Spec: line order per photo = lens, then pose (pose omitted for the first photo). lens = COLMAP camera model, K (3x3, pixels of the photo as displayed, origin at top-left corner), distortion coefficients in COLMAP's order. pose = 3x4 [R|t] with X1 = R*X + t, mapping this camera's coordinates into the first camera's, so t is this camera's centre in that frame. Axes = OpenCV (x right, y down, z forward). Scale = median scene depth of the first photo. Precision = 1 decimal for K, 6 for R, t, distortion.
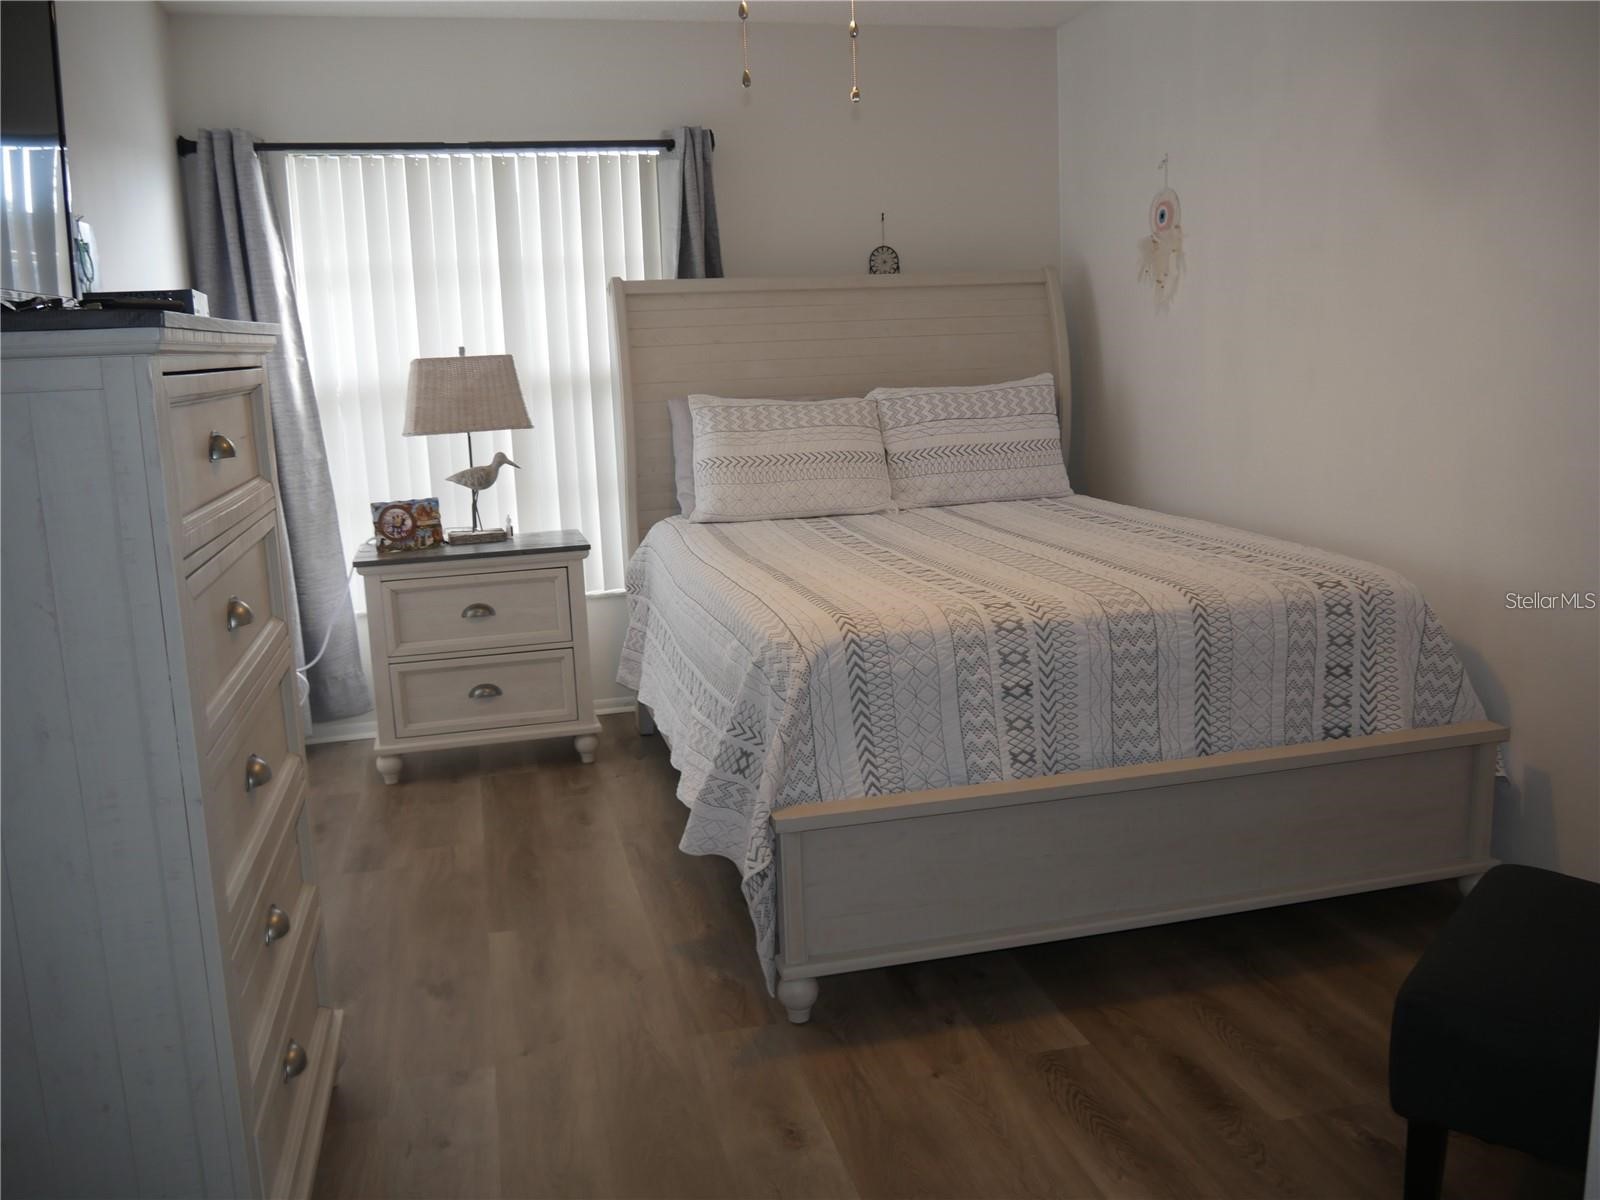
lens RADIAL K [[1356.6, 0, 792.0], [0, 1356.6, 586.2], [0, 0, 1]] dist [-0.054148, 0.040901]
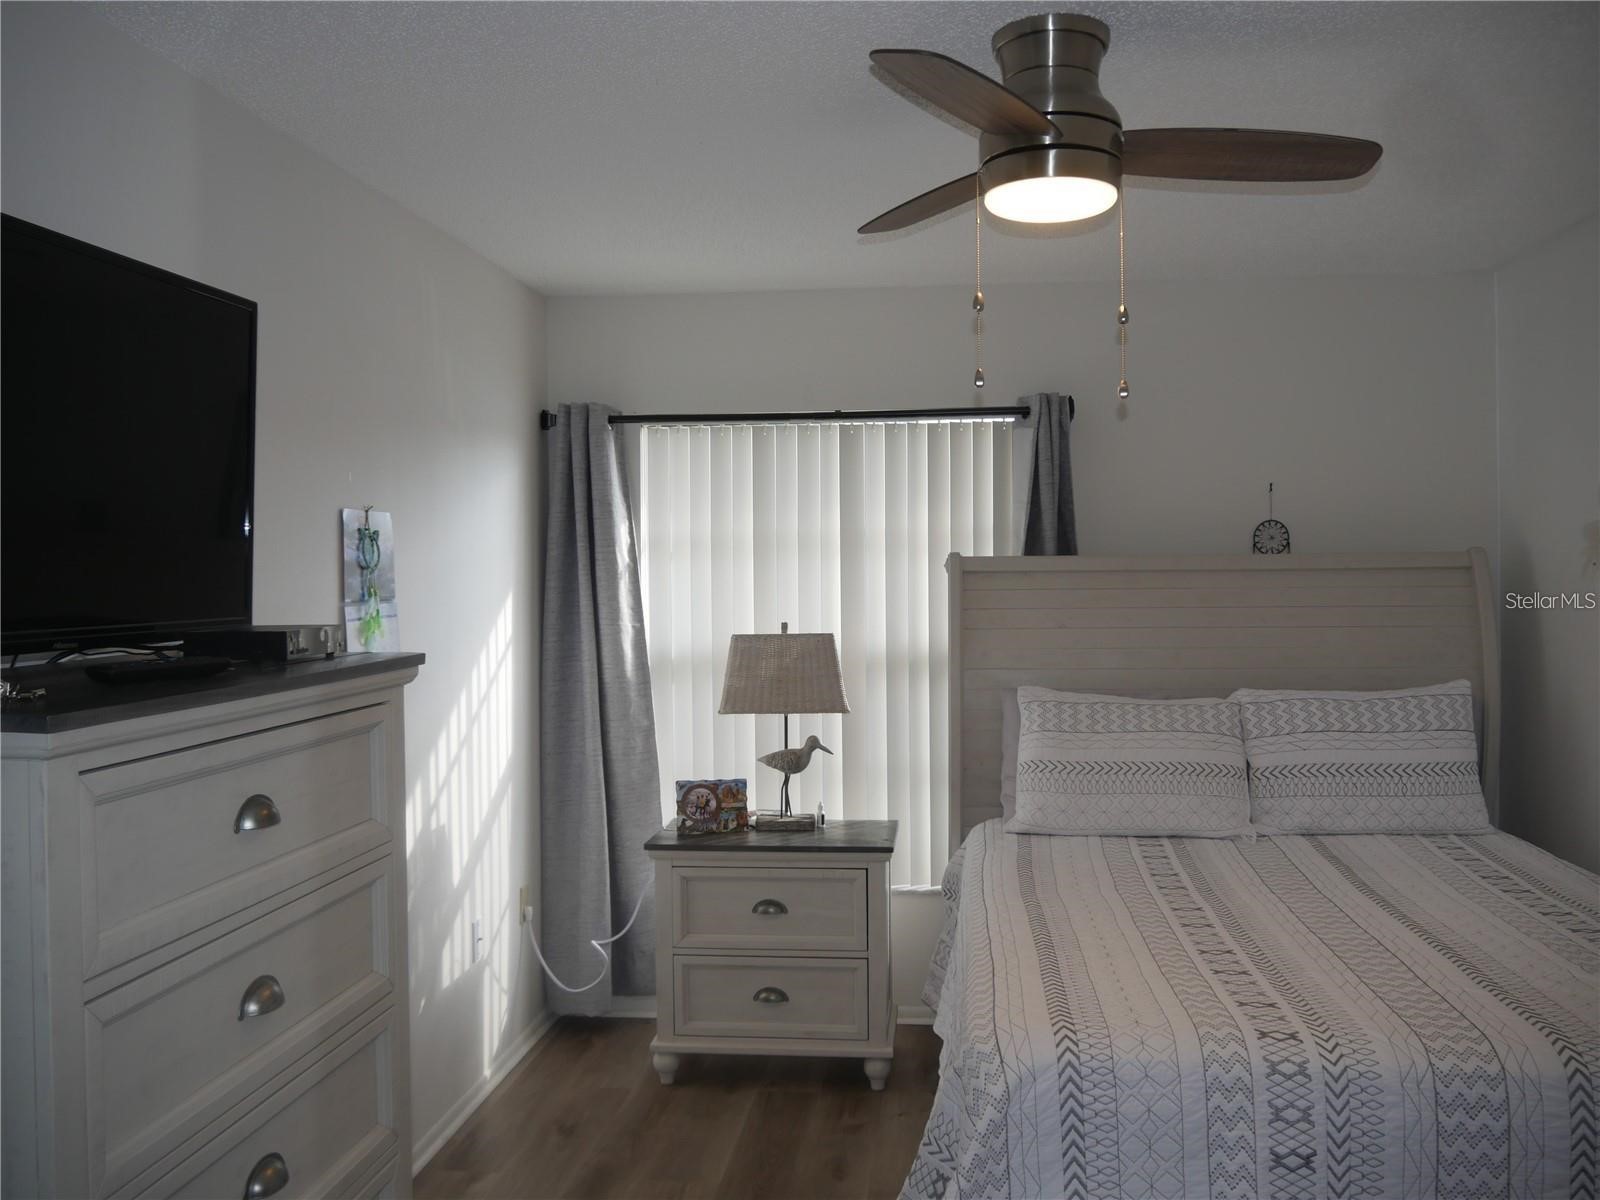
lens RADIAL K [[1356.6, 0, 794.7], [0, 1356.6, 602.3], [0, 0, 1]] dist [-0.054148, 0.040901]
pose [[0.937029, 0.037114, -0.347273, 0.095681], [-0.087537, 0.987556, -0.130656, -0.066353], [0.338102, 0.152828, 0.928617, 0.106849]]
